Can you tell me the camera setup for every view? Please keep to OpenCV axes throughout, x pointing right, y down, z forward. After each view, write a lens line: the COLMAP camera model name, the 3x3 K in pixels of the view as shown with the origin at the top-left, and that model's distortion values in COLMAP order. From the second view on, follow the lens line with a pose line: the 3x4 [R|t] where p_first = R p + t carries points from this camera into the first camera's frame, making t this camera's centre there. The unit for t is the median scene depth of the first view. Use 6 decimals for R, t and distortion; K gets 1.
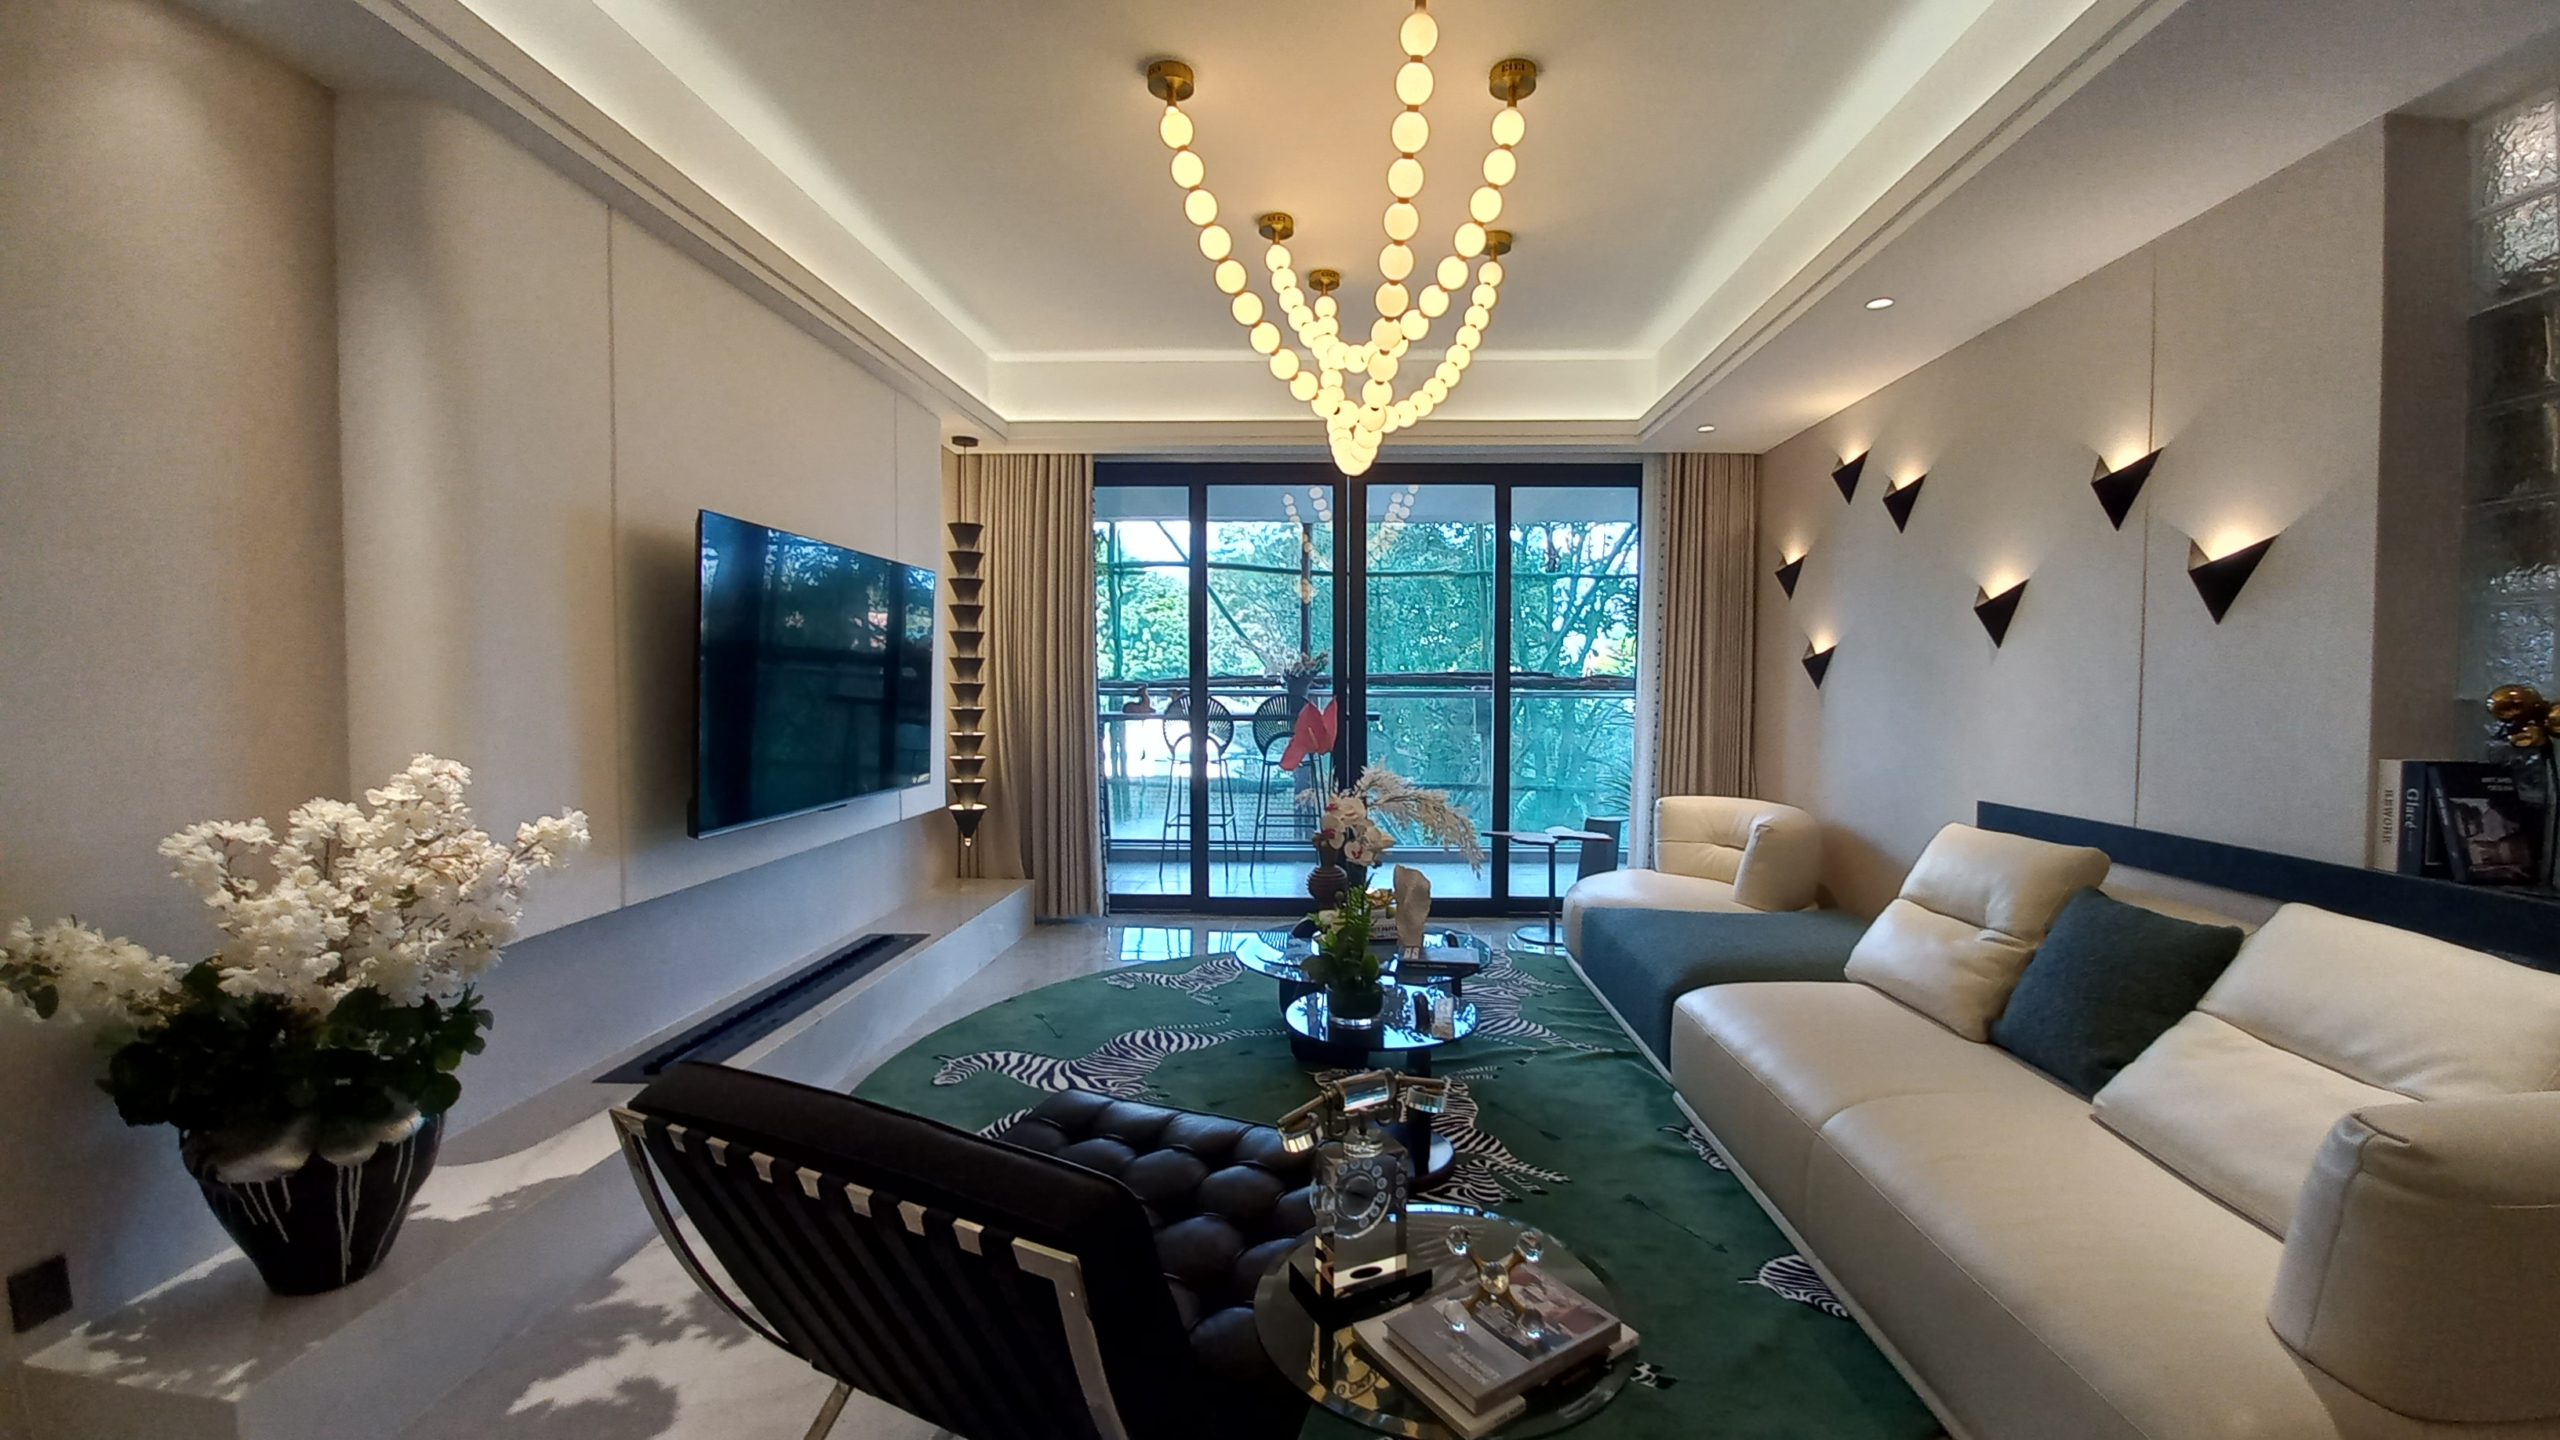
lens RADIAL K [[1088.1, 0, 1280.0], [0, 1088.1, 720.0], [0, 0, 1]] dist [0.023140, -0.014720]
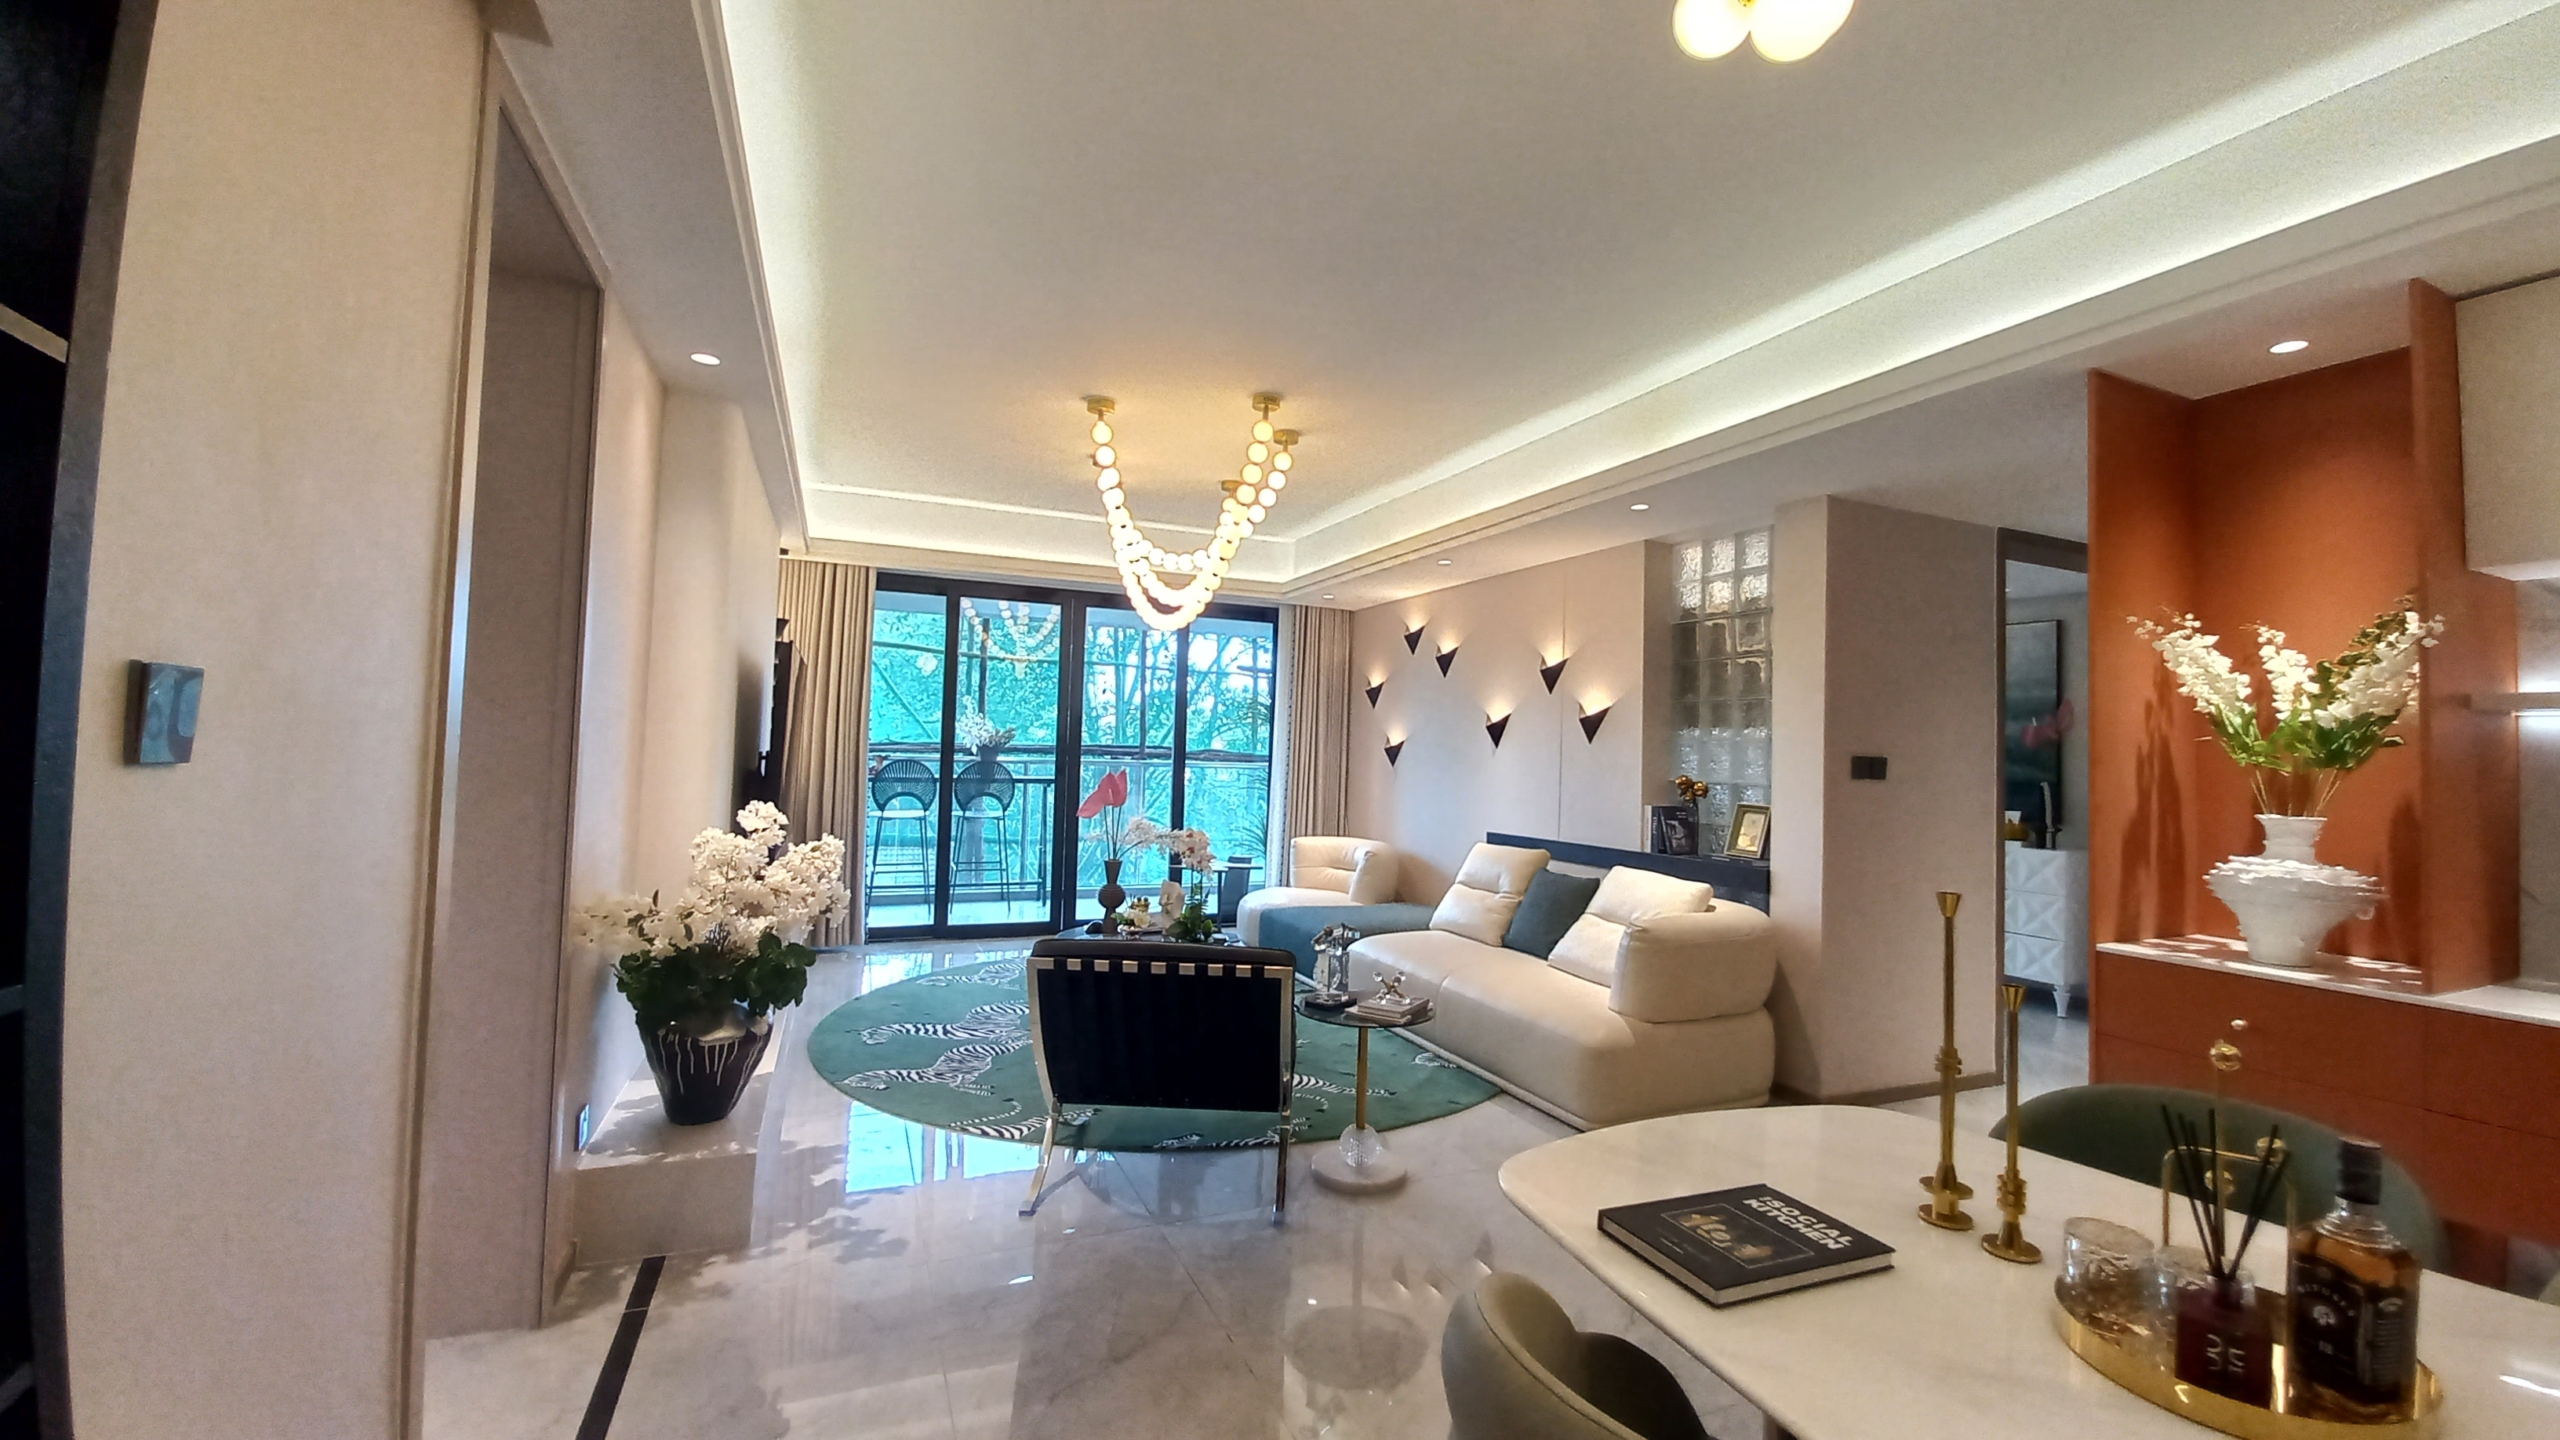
lens RADIAL K [[1088.1, 0, 1280.0], [0, 1088.1, 720.0], [0, 0, 1]] dist [0.023140, -0.014720]
pose [[0.907992, 0.032974, 0.417689, -0.541371], [-0.008505, 0.998144, -0.060309, 0.000166], [-0.418902, 0.051207, 0.906586, -0.626782]]
